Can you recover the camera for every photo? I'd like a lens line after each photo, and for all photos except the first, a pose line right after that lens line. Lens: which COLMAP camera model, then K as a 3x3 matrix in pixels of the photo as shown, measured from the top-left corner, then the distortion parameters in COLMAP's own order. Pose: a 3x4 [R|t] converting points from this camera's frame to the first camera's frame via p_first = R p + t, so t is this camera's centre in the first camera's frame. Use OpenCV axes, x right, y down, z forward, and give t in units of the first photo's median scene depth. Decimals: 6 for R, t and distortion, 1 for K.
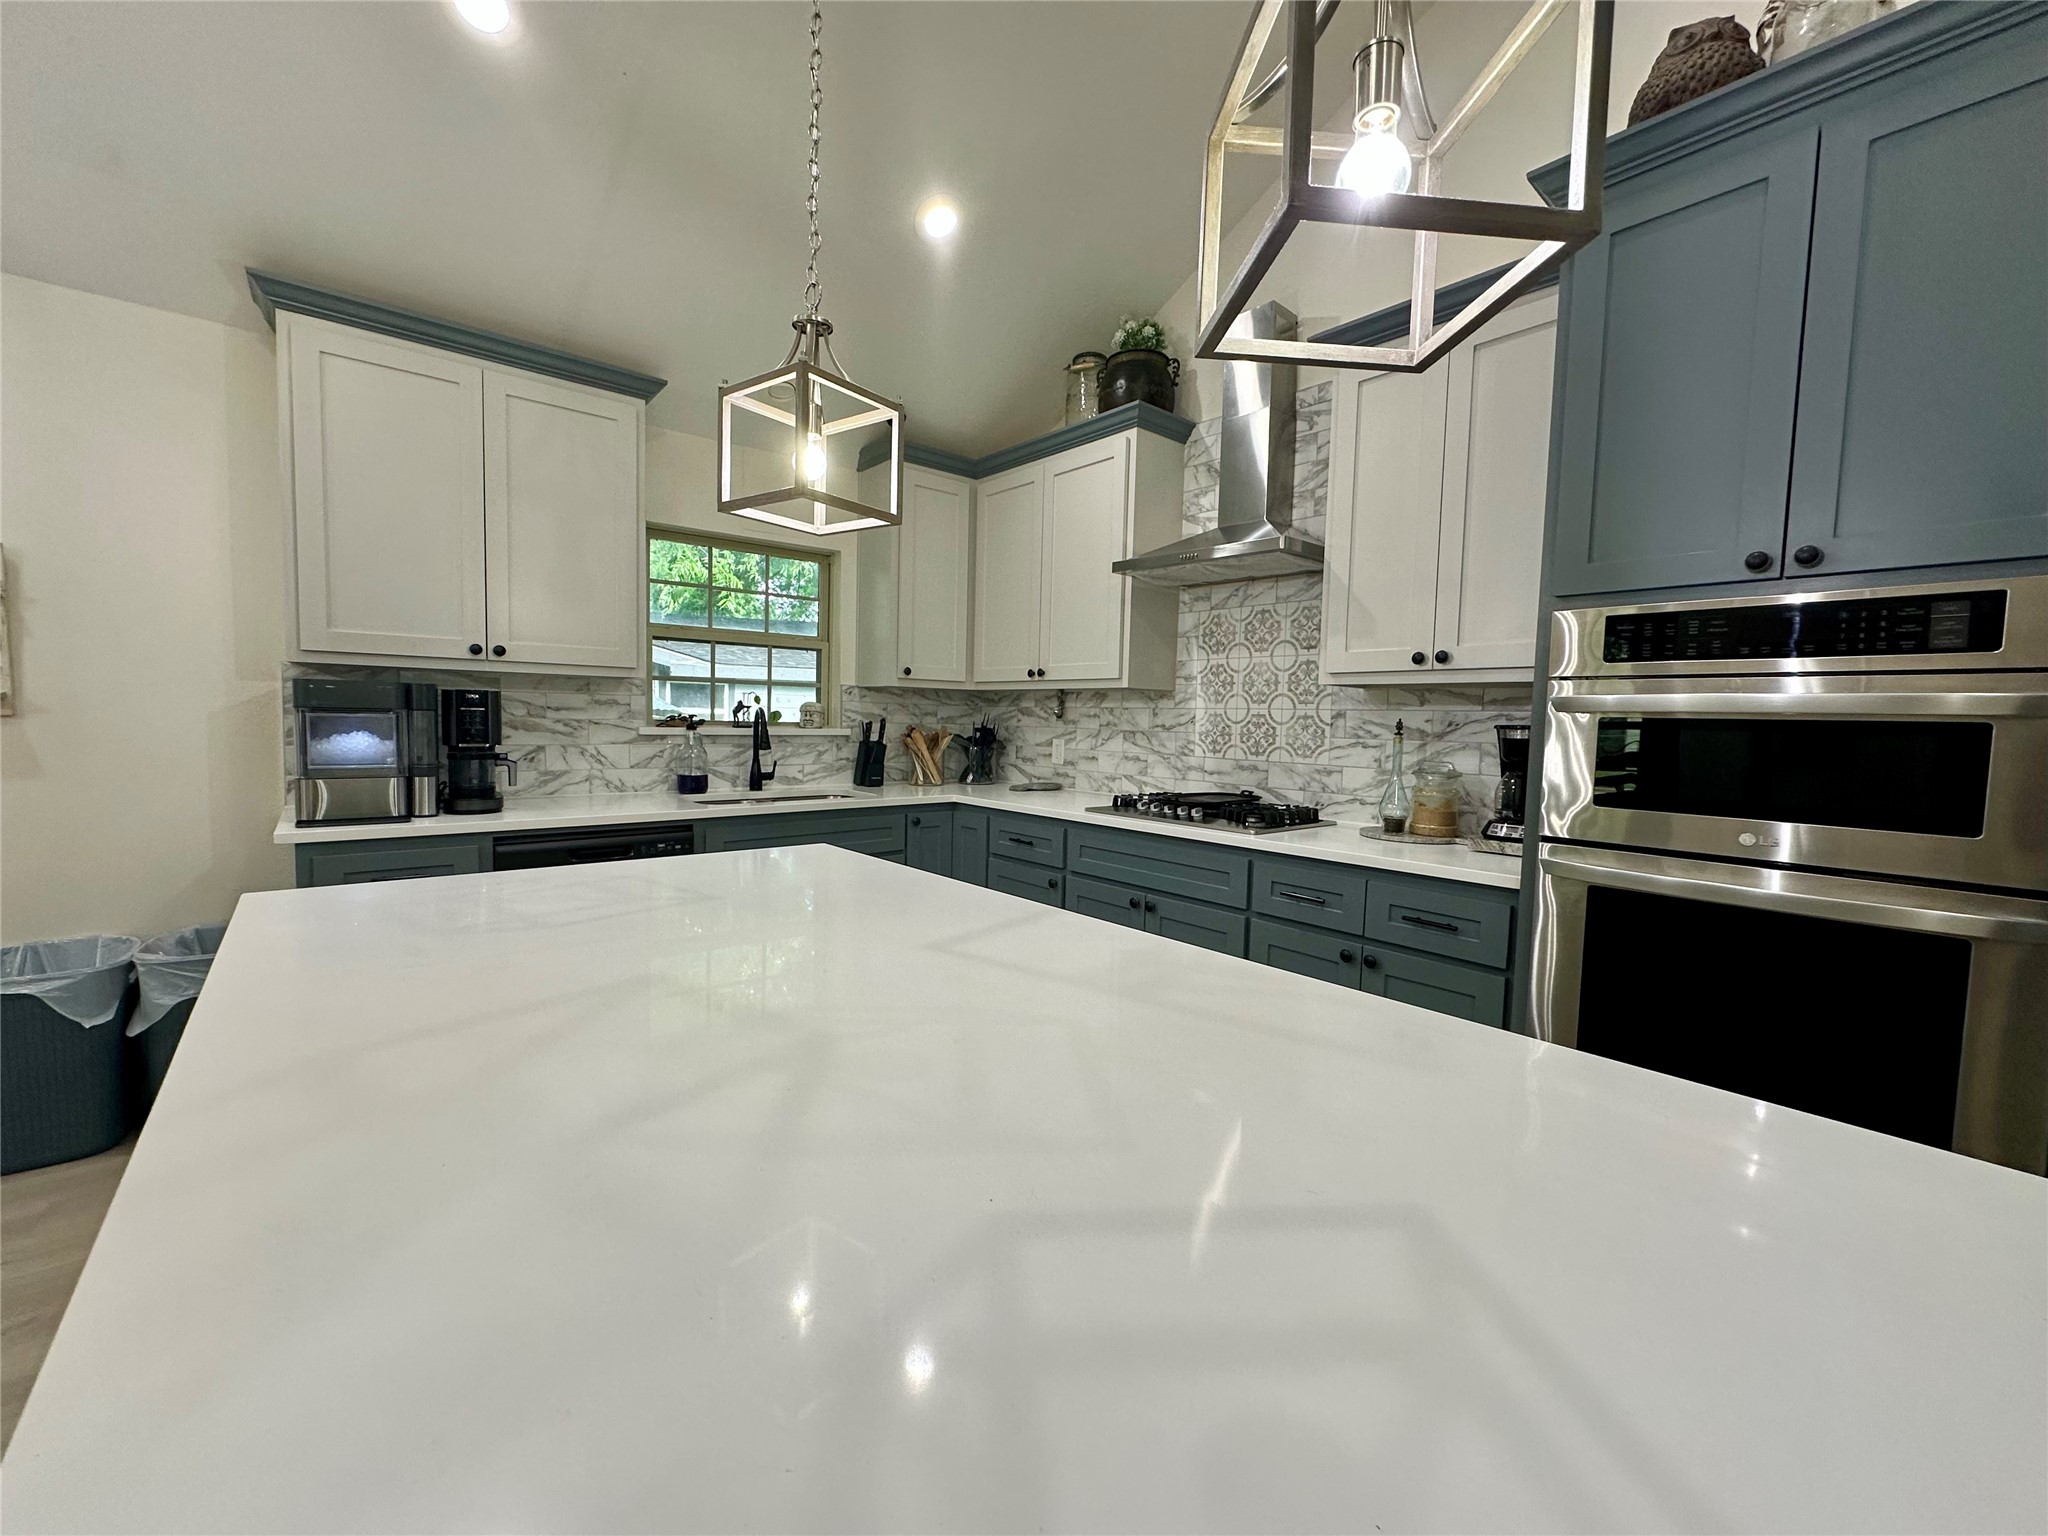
lens RADIAL K [[814.4, 0, 1025.3], [0, 814.4, 770.9], [0, 0, 1]] dist [-0.003525, 0.001033]
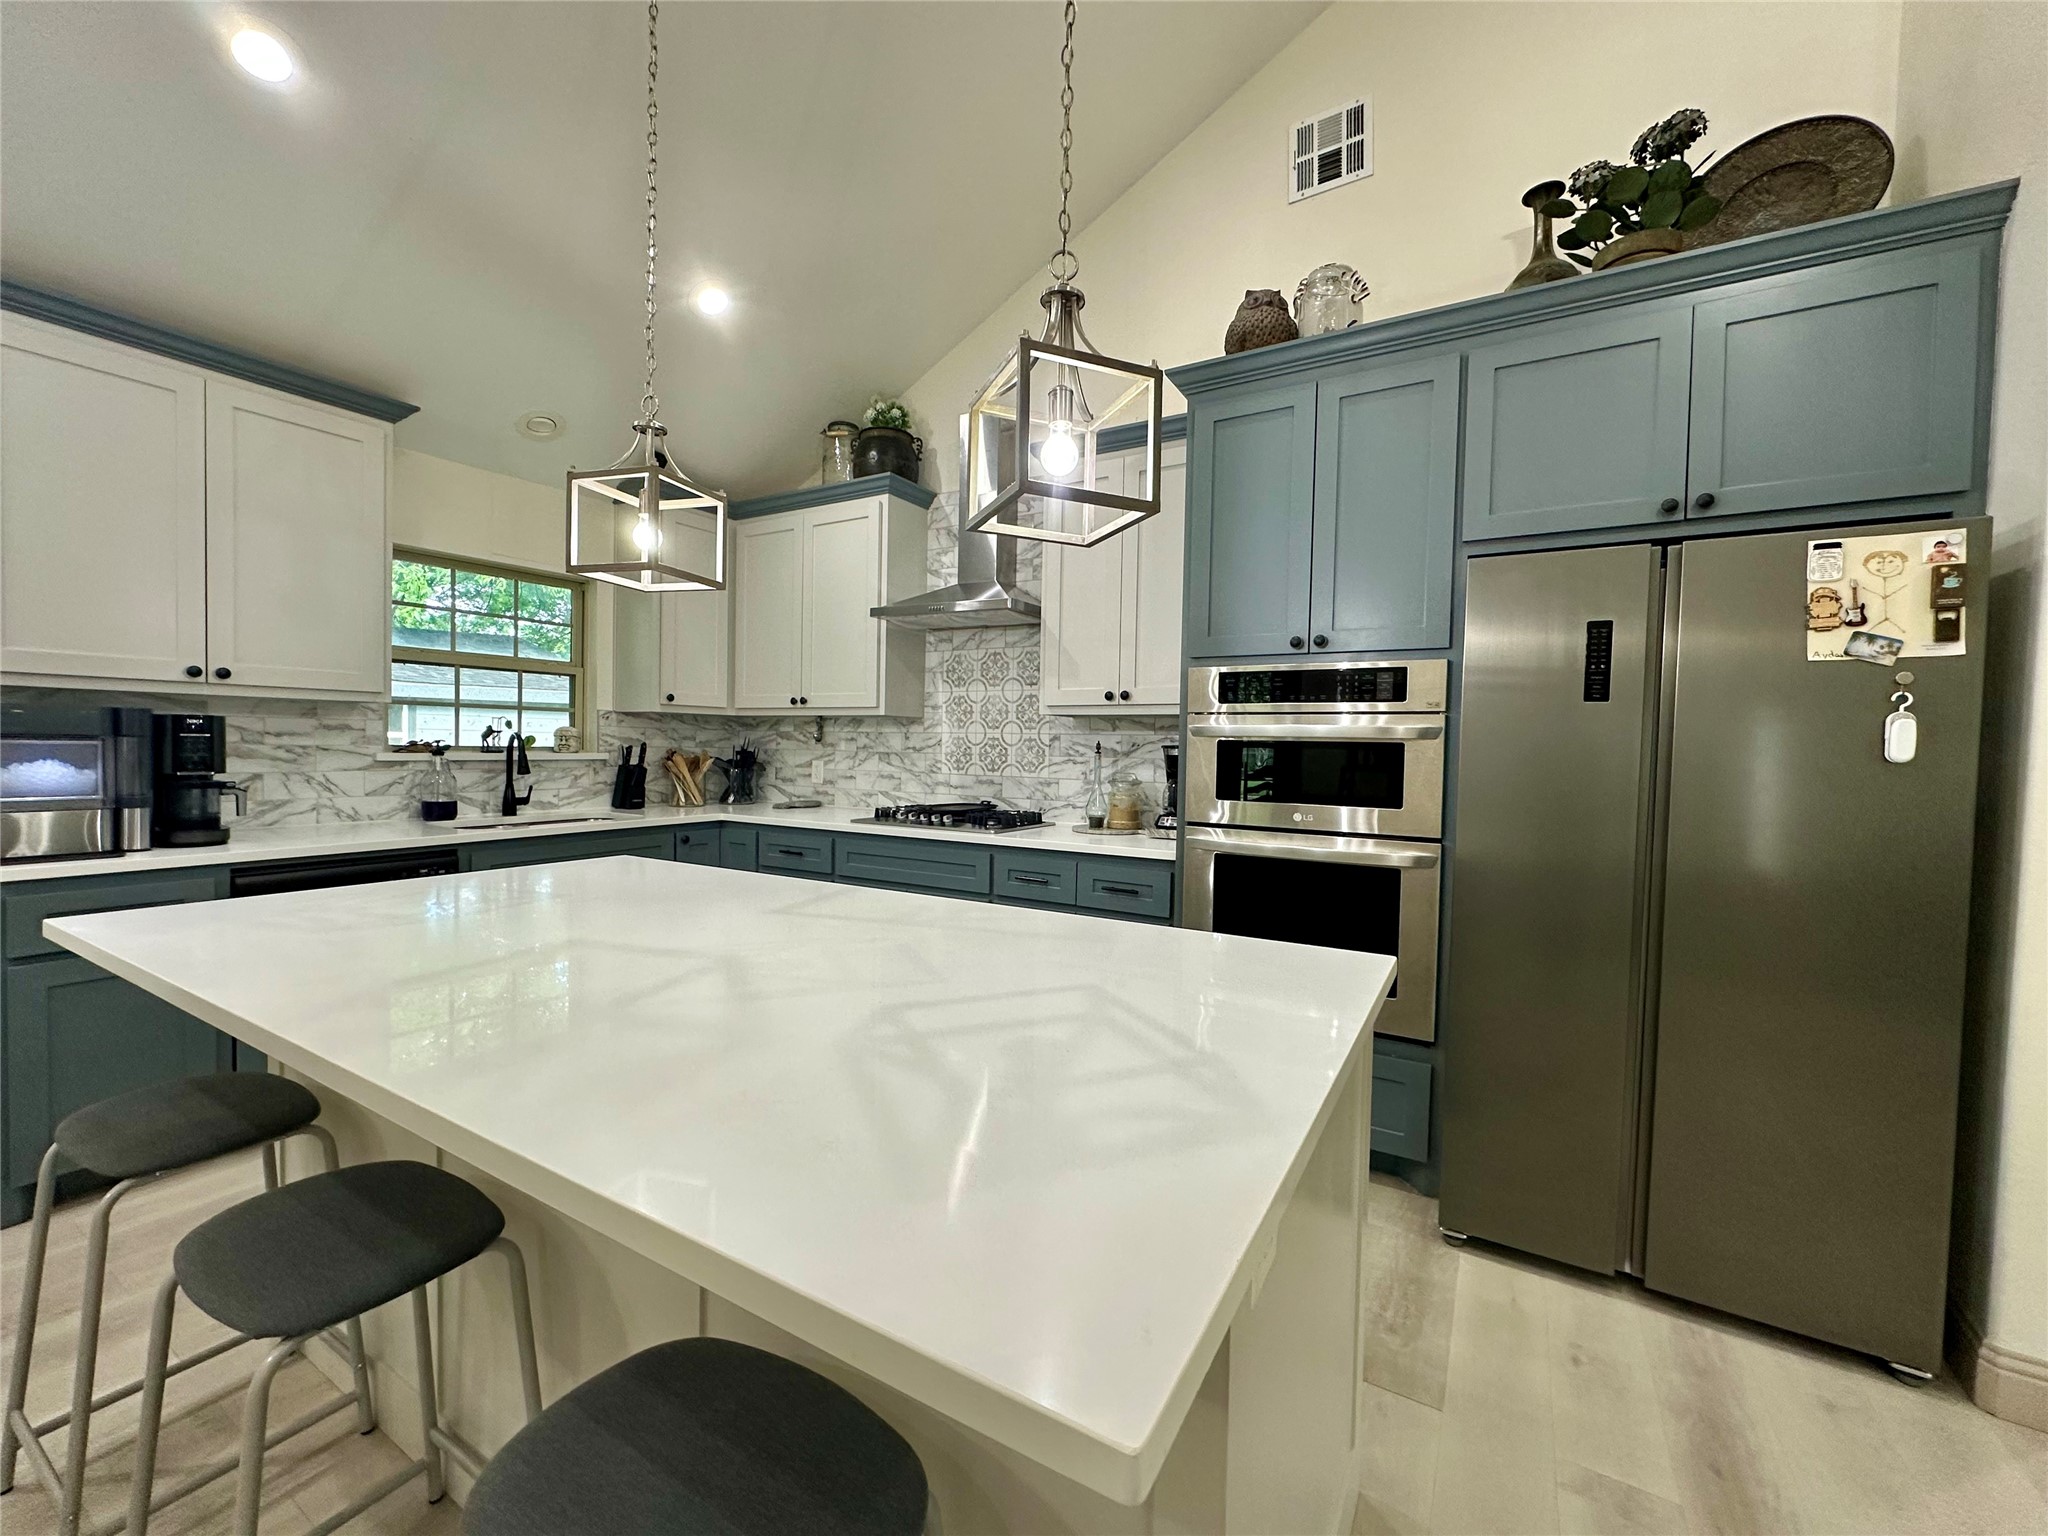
lens RADIAL K [[814.4, 0, 1024.7], [0, 814.4, 770.7], [0, 0, 1]] dist [-0.003525, 0.001033]
pose [[0.947216, -0.016125, 0.320190, -0.058673], [0.024889, 0.999419, -0.023297, 0.009031], [-0.319628, 0.030036, 0.947067, -0.162919]]
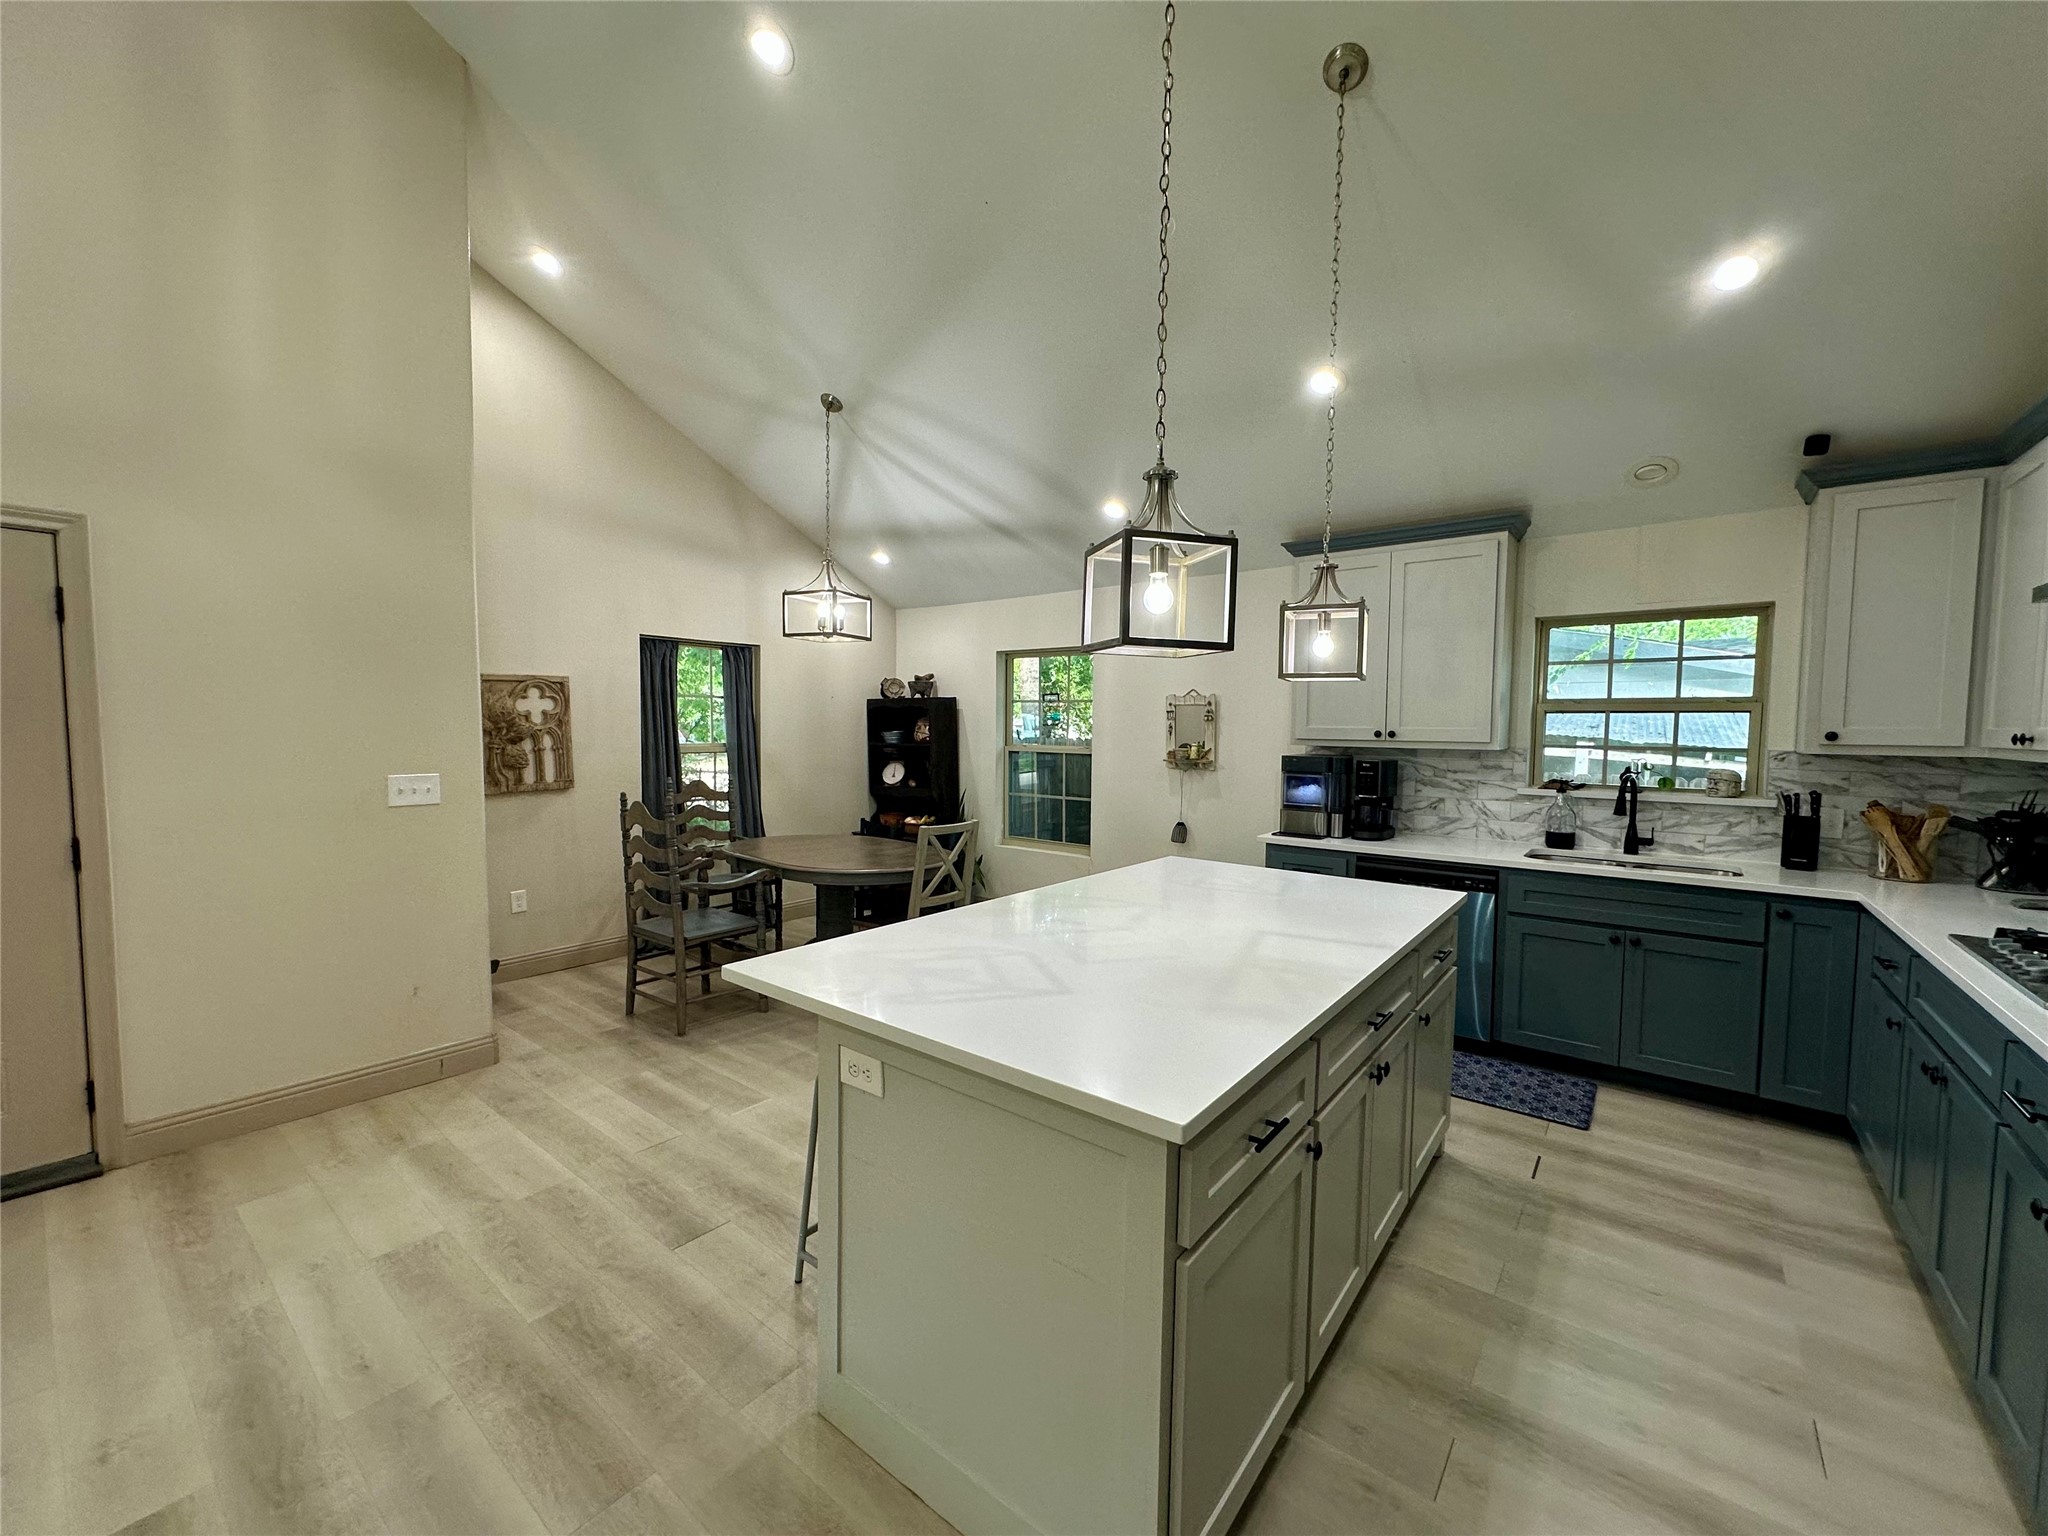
lens RADIAL K [[814.4, 0, 1021.8], [0, 814.4, 769.1], [0, 0, 1]] dist [-0.003525, 0.001033]
pose [[0.193434, 0.031738, -0.980600, 0.598971], [-0.069924, 0.997381, 0.018488, -0.054924], [0.978618, 0.064991, 0.195146, 0.038213]]
